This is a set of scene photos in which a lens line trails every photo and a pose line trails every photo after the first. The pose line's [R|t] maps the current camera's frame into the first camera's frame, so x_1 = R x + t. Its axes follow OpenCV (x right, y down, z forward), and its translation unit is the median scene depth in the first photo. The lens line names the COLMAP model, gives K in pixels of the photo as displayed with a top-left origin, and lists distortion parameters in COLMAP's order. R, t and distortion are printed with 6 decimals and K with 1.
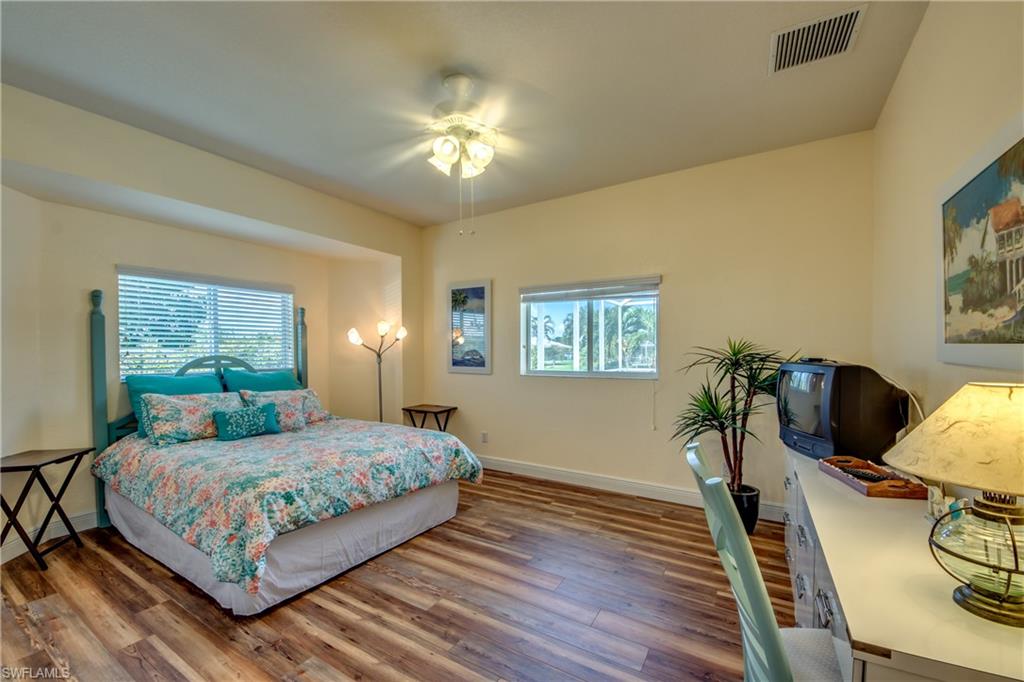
lens RADIAL K [[387.2, 0, 515.6], [0, 387.2, 350.3], [0, 0, 1]] dist [0.000974, -0.007520]
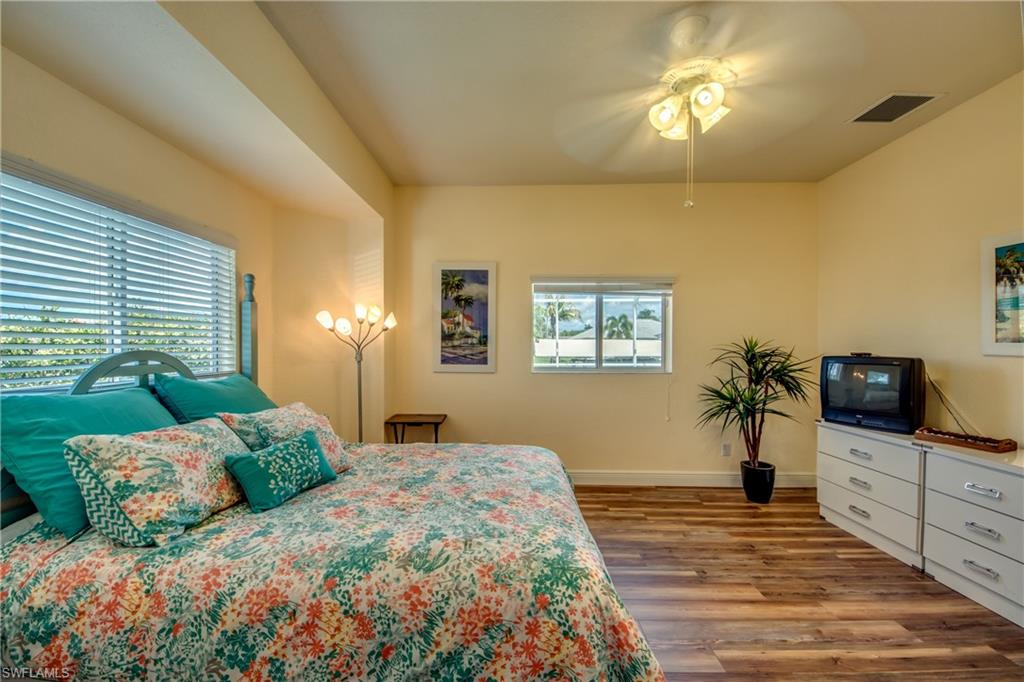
lens RADIAL K [[389.1, 0, 494.0], [0, 389.1, 343.6], [0, 0, 1]] dist [0.001053, -0.006752]
pose [[0.876725, 0.011167, 0.480862, -0.622313], [-0.007976, 0.999931, -0.008680, 0.005694], [-0.480925, 0.003775, 0.876753, 0.317045]]
